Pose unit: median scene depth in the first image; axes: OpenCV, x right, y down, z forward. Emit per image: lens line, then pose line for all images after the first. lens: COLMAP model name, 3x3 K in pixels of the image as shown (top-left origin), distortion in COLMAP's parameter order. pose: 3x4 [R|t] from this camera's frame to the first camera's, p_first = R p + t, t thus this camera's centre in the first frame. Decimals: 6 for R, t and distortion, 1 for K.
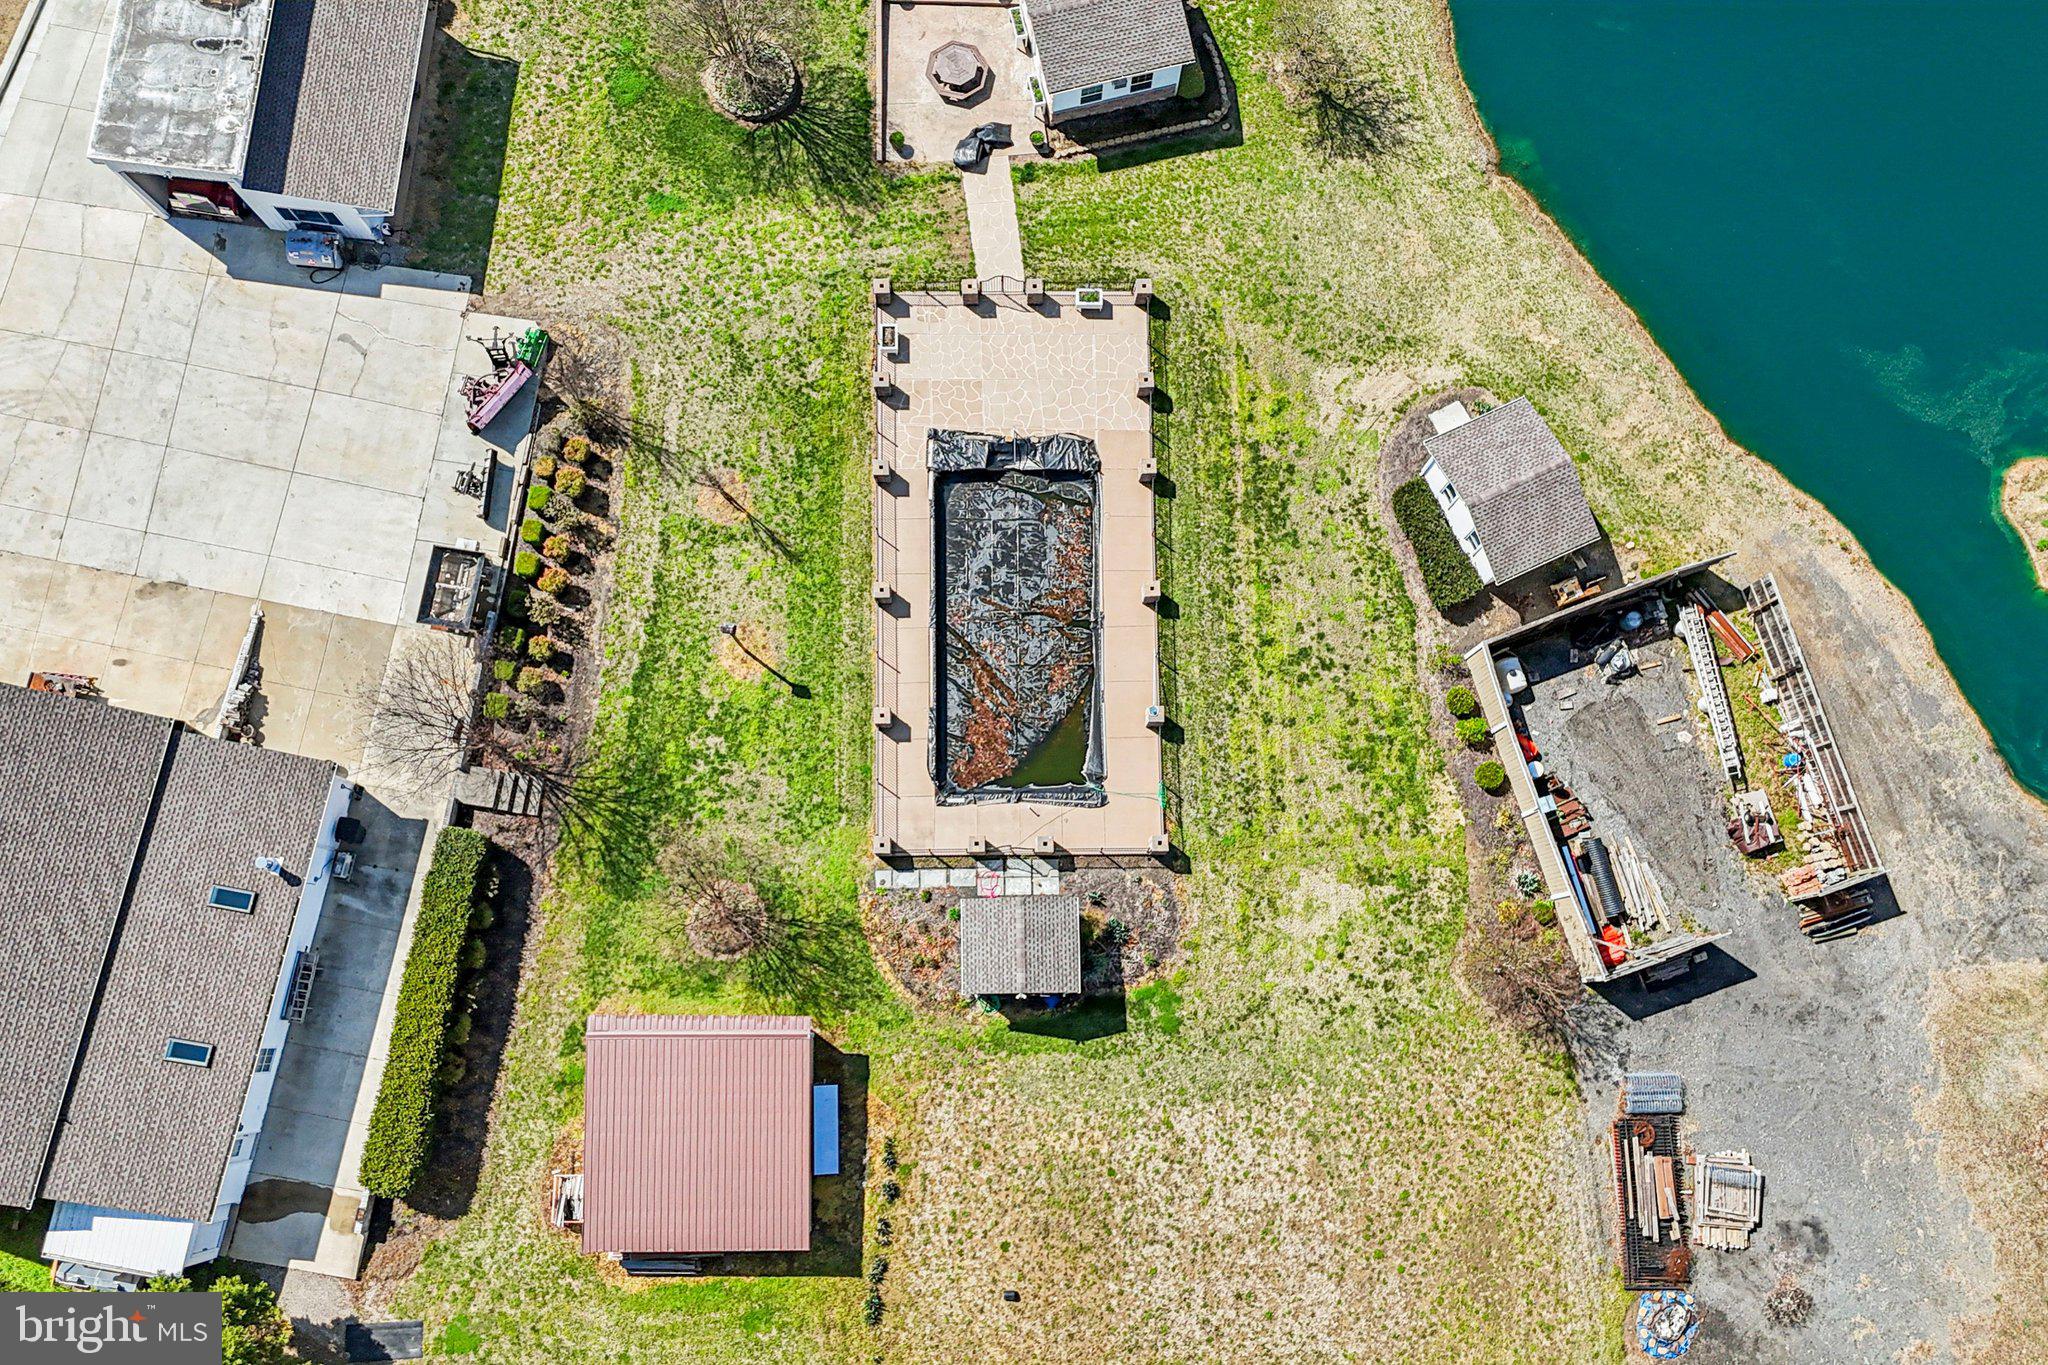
lens RADIAL K [[1769.1, 0, 1024.0], [0, 1769.1, 682.5], [0, 0, 1]] dist [0.103388, -0.157131]
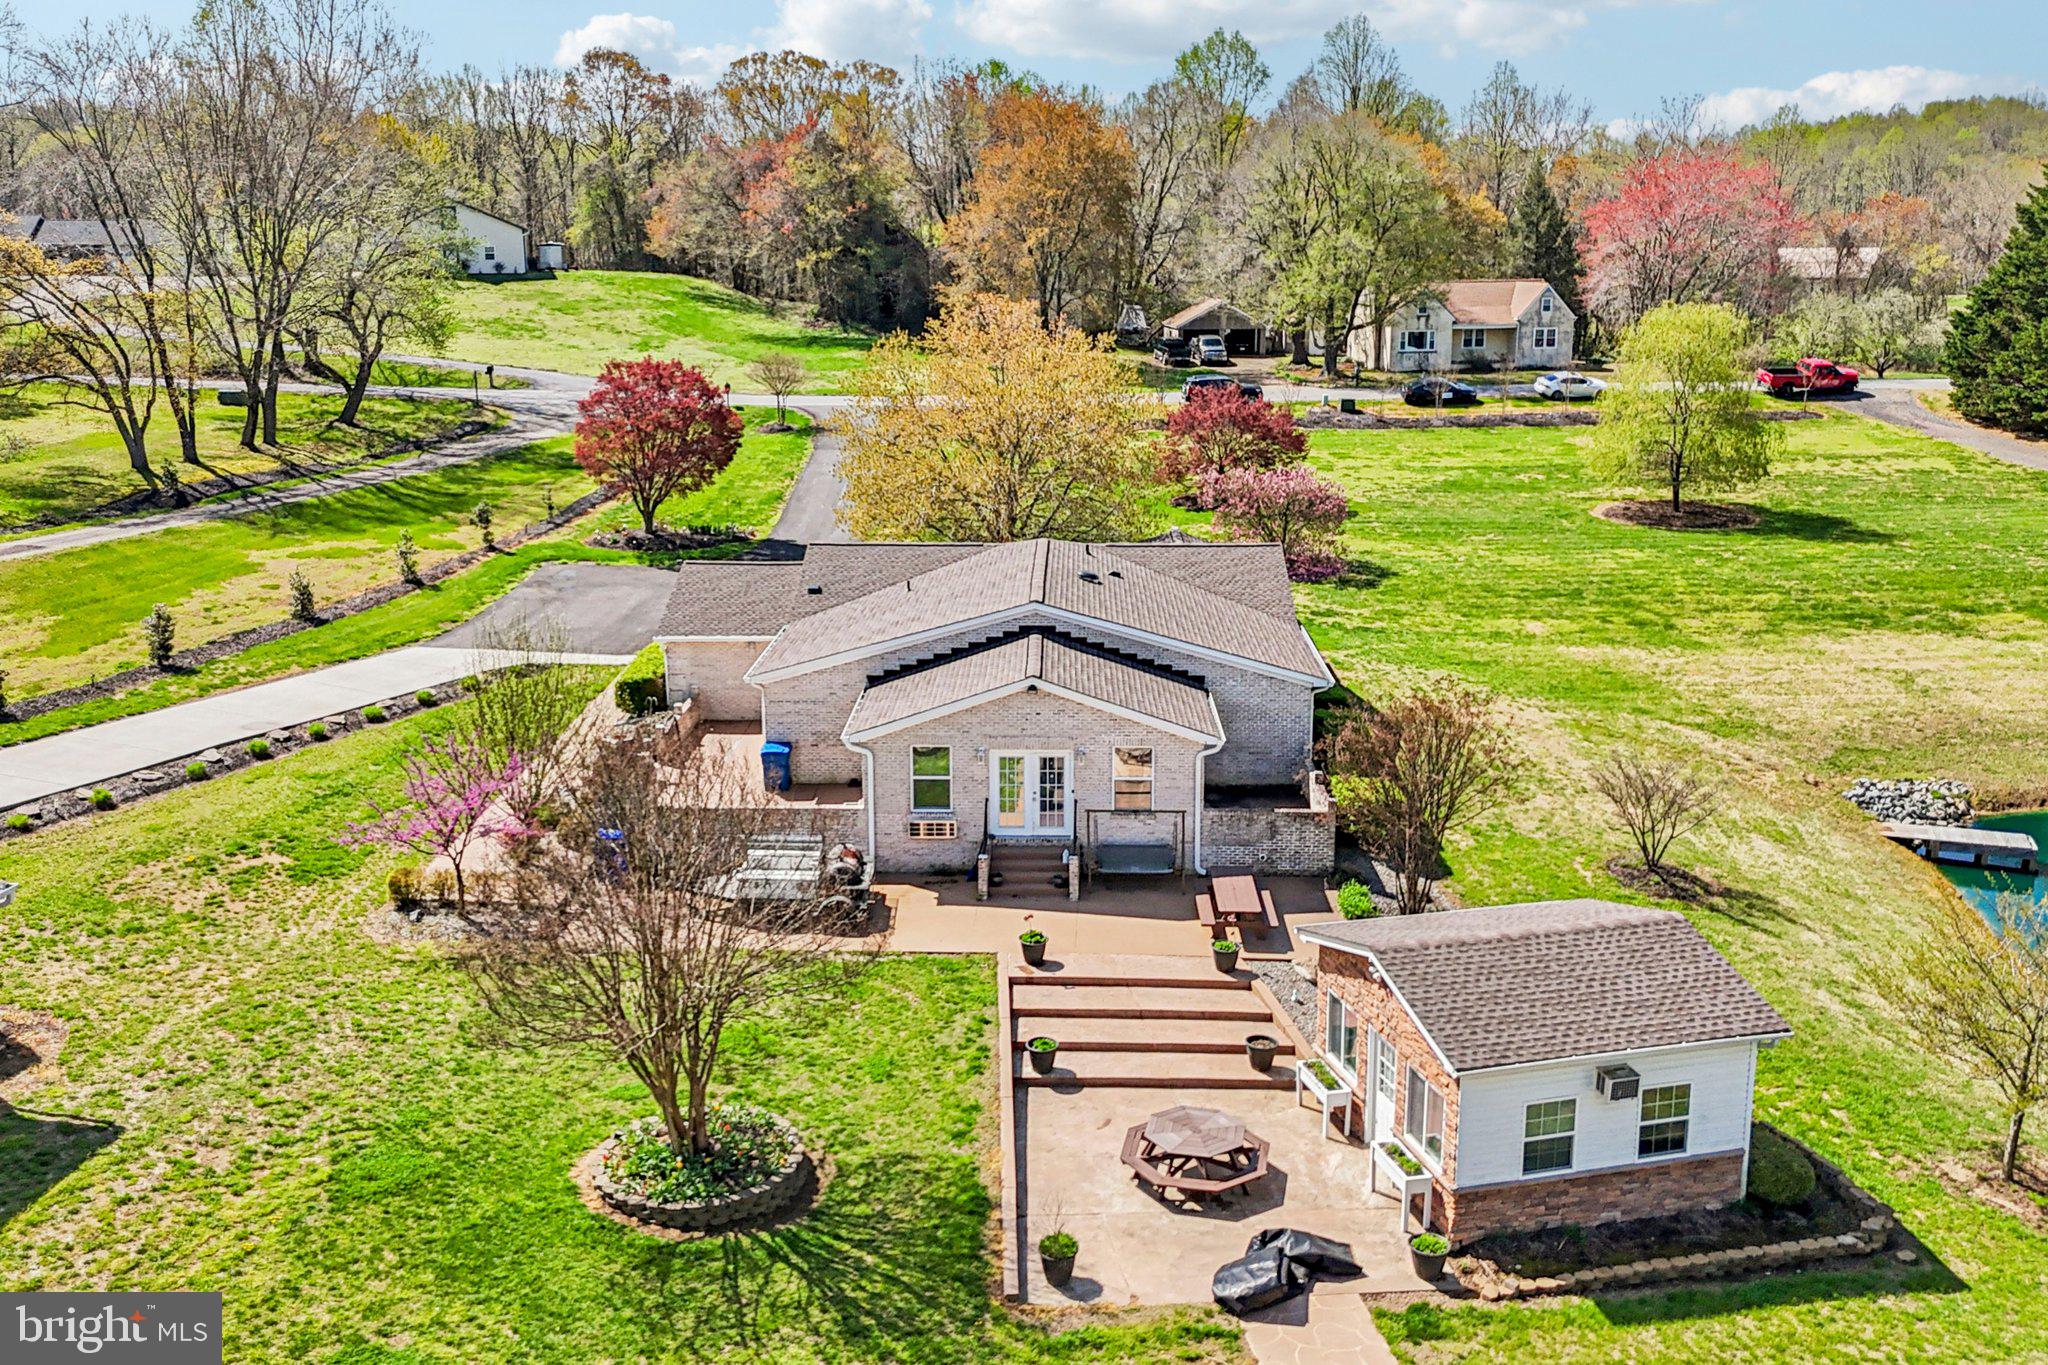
lens RADIAL K [[1769.1, 0, 1024.0], [0, 1769.1, 682.5], [0, 0, 1]] dist [0.103388, -0.157131]
pose [[0.999807, -0.019211, 0.004147, -0.081706], [0.011887, 0.423062, -0.906023, -0.015033], [0.015651, 0.905897, 0.423209, 0.771645]]
